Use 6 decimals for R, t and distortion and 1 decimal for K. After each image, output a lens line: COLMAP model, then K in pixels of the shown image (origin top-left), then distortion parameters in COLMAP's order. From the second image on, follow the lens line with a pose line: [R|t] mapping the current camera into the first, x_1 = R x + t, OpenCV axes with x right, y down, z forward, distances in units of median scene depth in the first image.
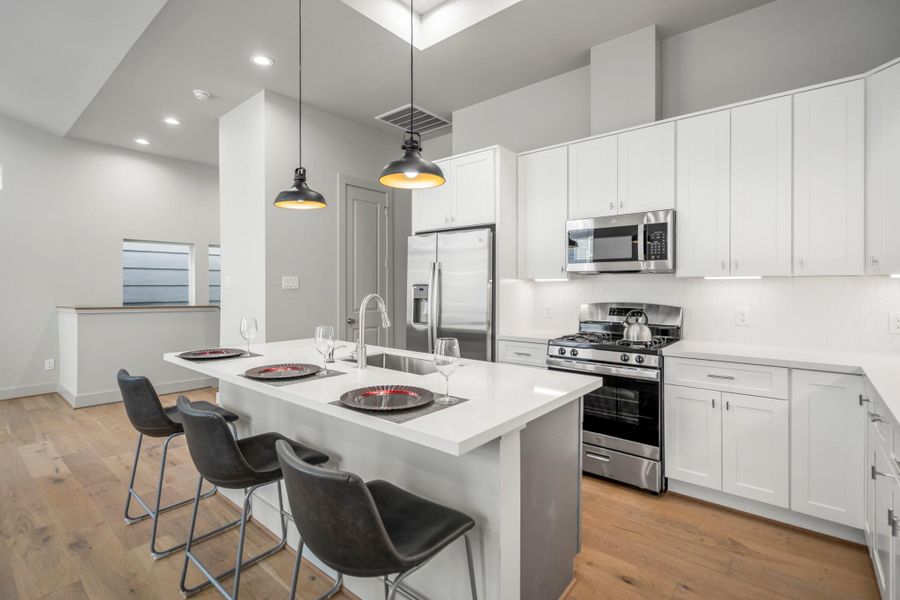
lens RADIAL K [[424.1, 0, 445.8], [0, 424.1, 285.4], [0, 0, 1]] dist [-0.000788, 0.000131]
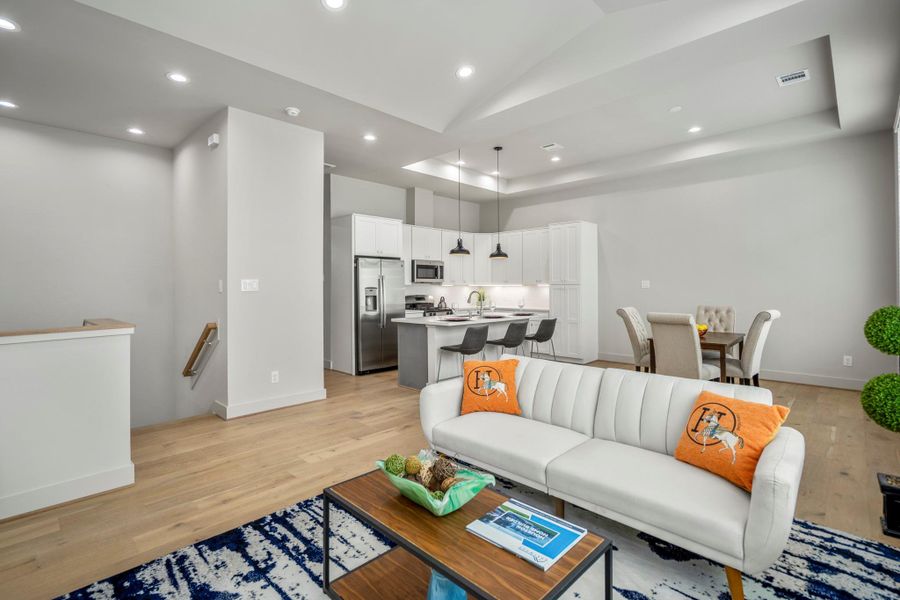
lens RADIAL K [[424.1, 0, 442.1], [0, 424.1, 286.6], [0, 0, 1]] dist [-0.000788, 0.000131]
pose [[0.082172, 0.001871, 0.996616, -2.096247], [0.005190, 0.999984, -0.002305, -0.000635], [-0.996605, 0.005362, 0.082161, 0.695131]]
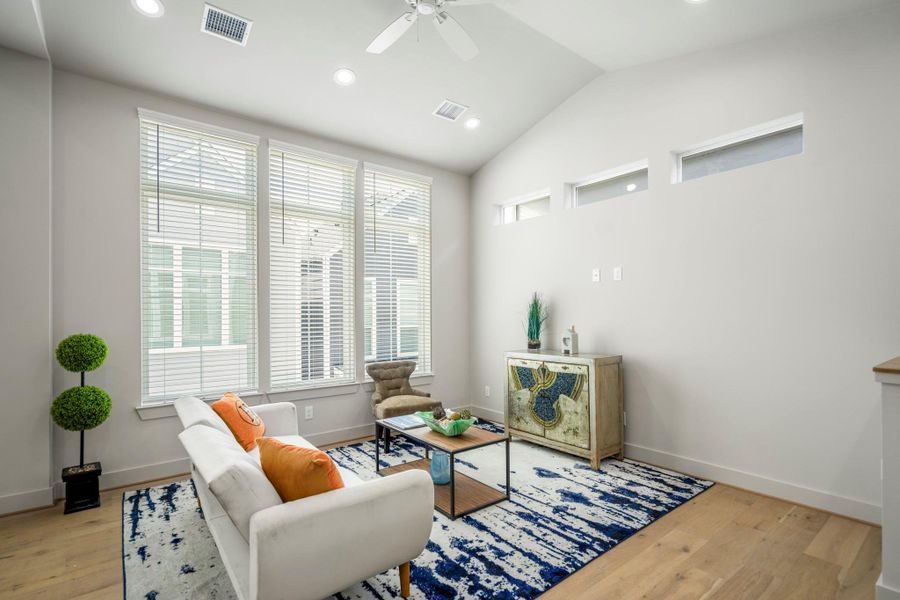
lens RADIAL K [[424.1, 0, 449.8], [0, 424.1, 315.8], [0, 0, 1]] dist [-0.000788, 0.000131]
pose [[-0.203490, 0.001519, -0.979076, -0.555487], [0.006534, 0.999979, 0.000194, -0.001193], [0.979055, -0.006358, -0.203496, 0.972936]]
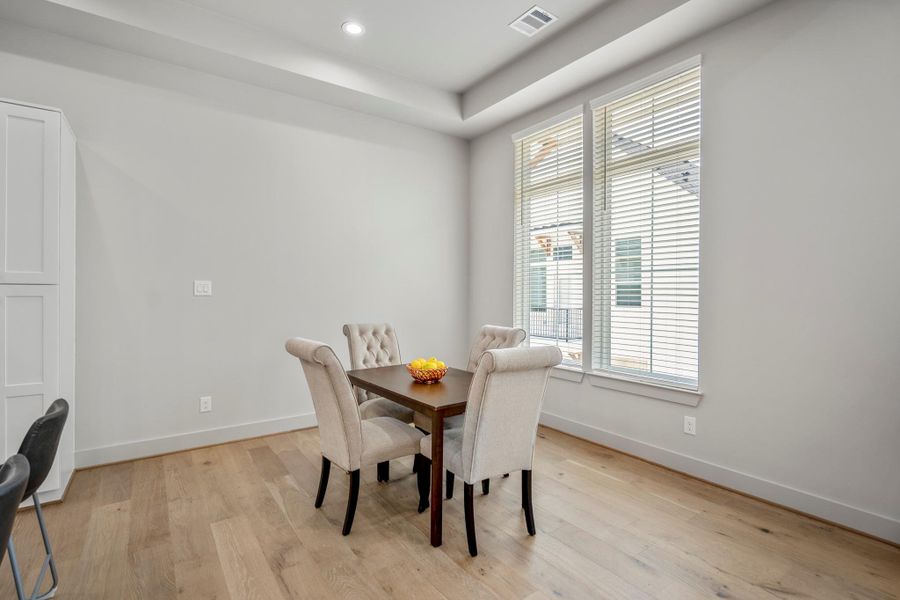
lens RADIAL K [[424.1, 0, 447.6], [0, 424.1, 295.6], [0, 0, 1]] dist [-0.000788, 0.000131]
pose [[-0.967030, -0.002812, 0.254646, -0.725293], [-0.001262, 0.999980, 0.006252, -0.000624], [-0.254658, 0.005725, -0.967014, 0.747512]]
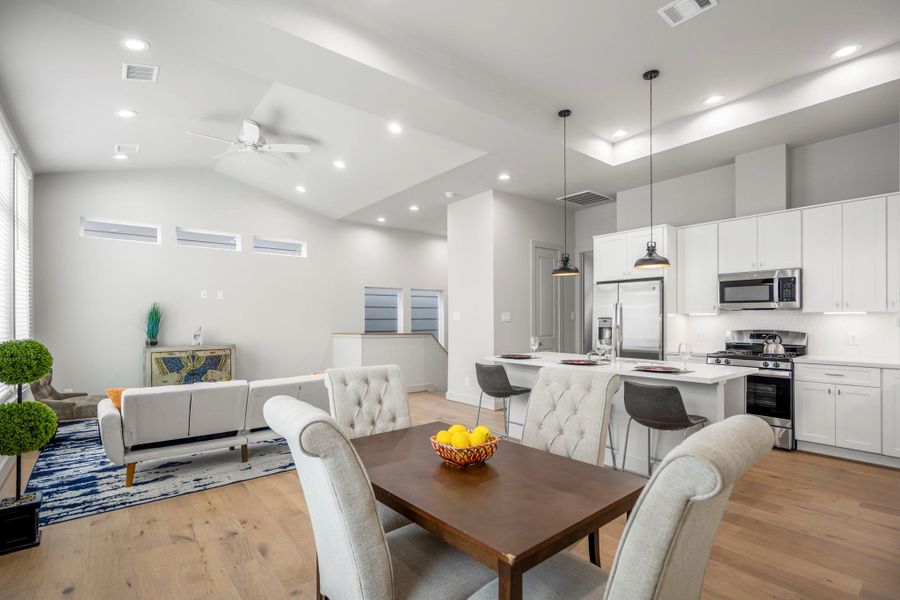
lens RADIAL K [[424.1, 0, 452.1], [0, 424.1, 317.1], [0, 0, 1]] dist [-0.000788, 0.000131]
pose [[0.981976, -0.004051, -0.188964, -0.362568], [0.003777, 0.999991, -0.001808, -0.004529], [0.188970, 0.001062, 0.981982, -0.657208]]
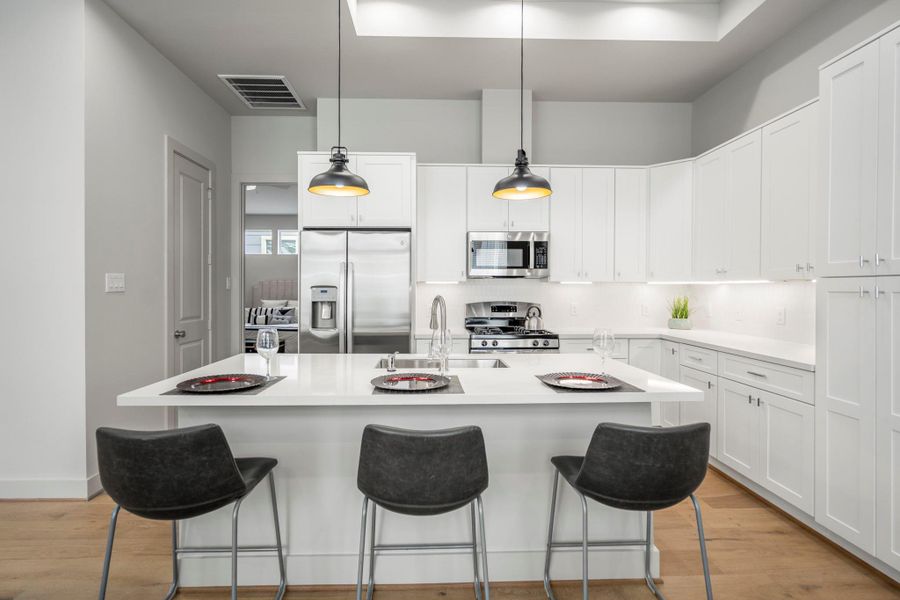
lens RADIAL K [[424.1, 0, 446.8], [0, 424.1, 290.2], [0, 0, 1]] dist [-0.000788, 0.000131]
pose [[0.742327, -0.001277, 0.670037, -0.566759], [-0.002590, 0.999985, 0.004775, 0.002462], [-0.670033, -0.005280, 0.742313, 0.184883]]
